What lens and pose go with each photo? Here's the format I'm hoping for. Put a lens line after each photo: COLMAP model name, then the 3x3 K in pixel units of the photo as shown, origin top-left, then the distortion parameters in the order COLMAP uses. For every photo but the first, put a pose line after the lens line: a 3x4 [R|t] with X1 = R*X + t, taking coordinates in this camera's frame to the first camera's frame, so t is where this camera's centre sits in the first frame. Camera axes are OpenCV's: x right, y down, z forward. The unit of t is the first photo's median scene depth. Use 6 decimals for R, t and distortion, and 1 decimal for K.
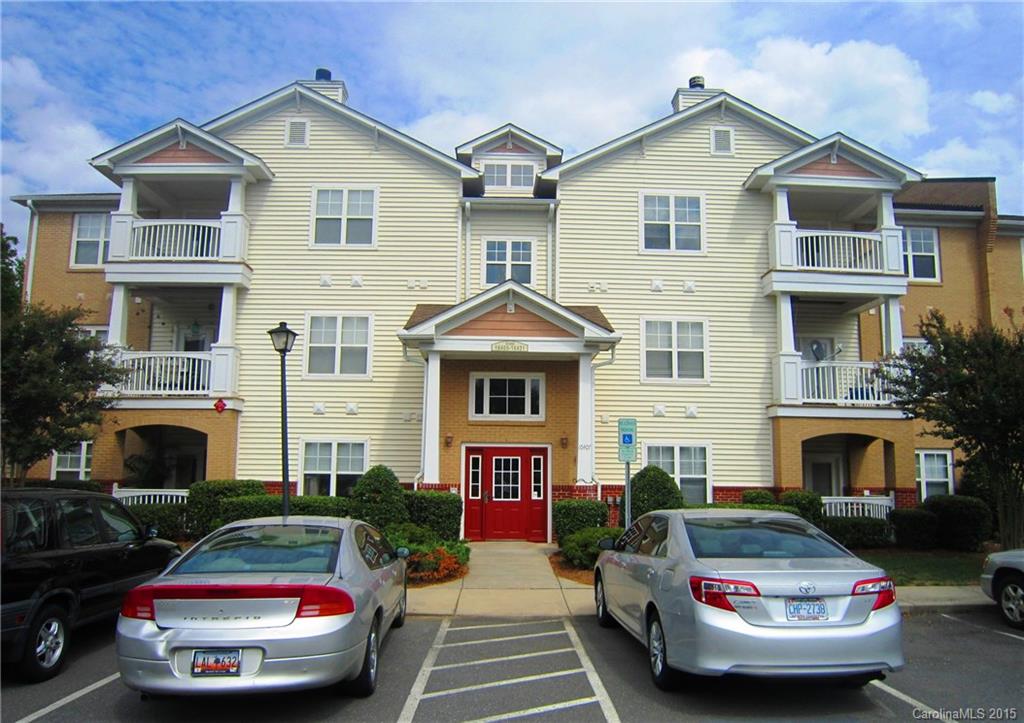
lens RADIAL K [[765.5, 0, 510.7], [0, 765.5, 361.4], [0, 0, 1]] dist [0.003879, 0.000473]
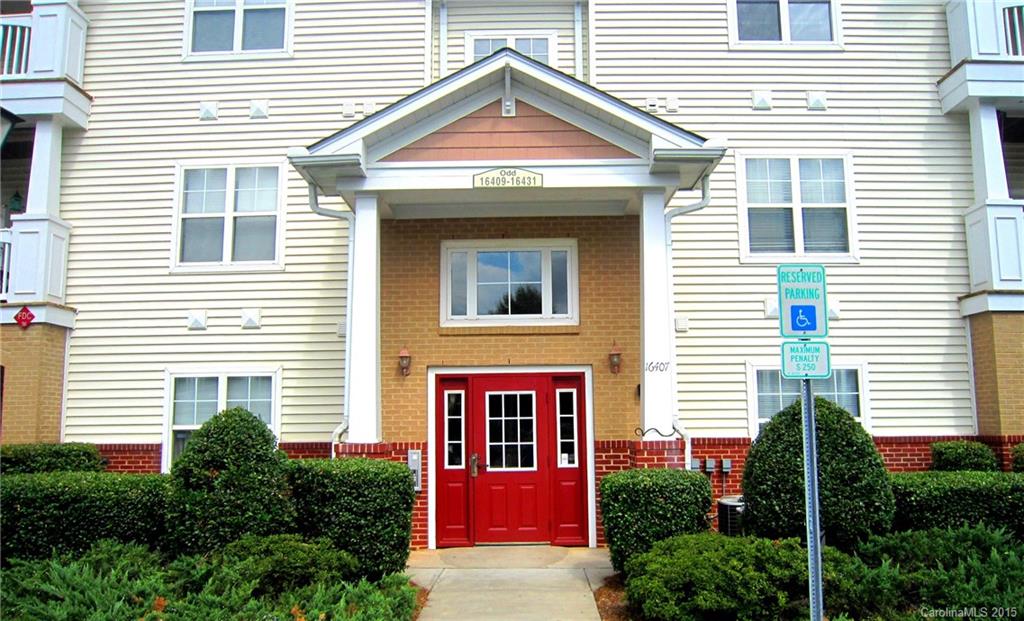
lens RADIAL K [[844.9, 0, 513.1], [0, 844.9, 311.4], [0, 0, 1]] dist [0.005096, -0.004735]
pose [[0.999293, -0.025421, -0.027688, 0.014754], [0.025703, 0.999621, 0.009896, 0.060657], [0.027426, -0.010601, 0.999568, 0.391114]]
